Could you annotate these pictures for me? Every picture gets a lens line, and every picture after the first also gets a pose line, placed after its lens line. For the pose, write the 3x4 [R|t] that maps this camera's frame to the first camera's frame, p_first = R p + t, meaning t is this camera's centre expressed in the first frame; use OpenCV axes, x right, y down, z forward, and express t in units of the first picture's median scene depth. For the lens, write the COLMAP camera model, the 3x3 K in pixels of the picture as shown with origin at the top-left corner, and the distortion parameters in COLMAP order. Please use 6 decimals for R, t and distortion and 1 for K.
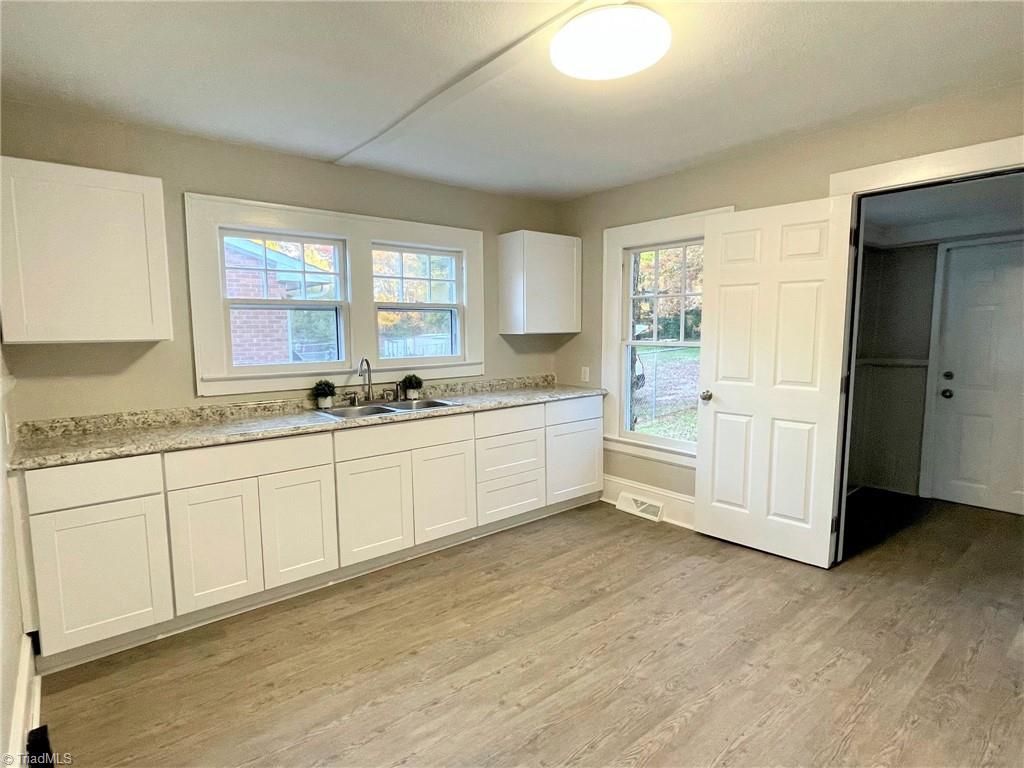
lens RADIAL K [[545.7, 0, 512.0], [0, 545.7, 384.0], [0, 0, 1]] dist [-0.002274, -0.001069]
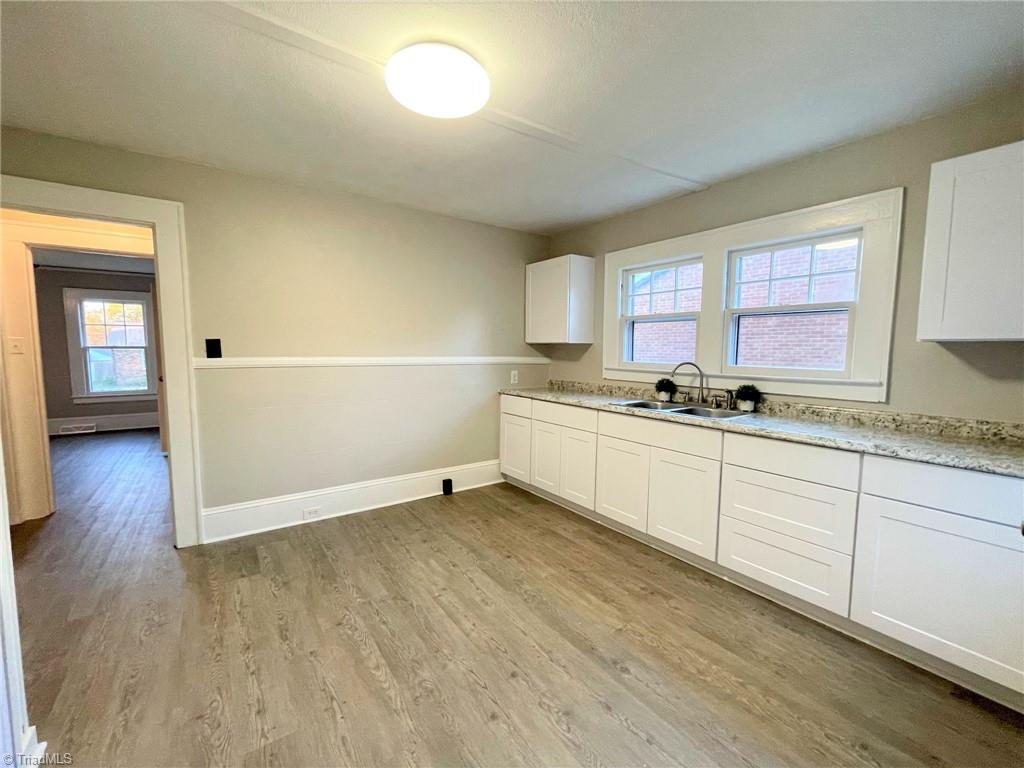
lens RADIAL K [[428.5, 0, 512.0], [0, 428.5, 384.0], [0, 0, 1]] dist [-0.008276, 0.000053]
pose [[-0.076777, 0.095408, -0.992473, 0.714234], [-0.111572, 0.988337, 0.103641, -0.062173], [0.990786, 0.118689, -0.065236, 0.813257]]
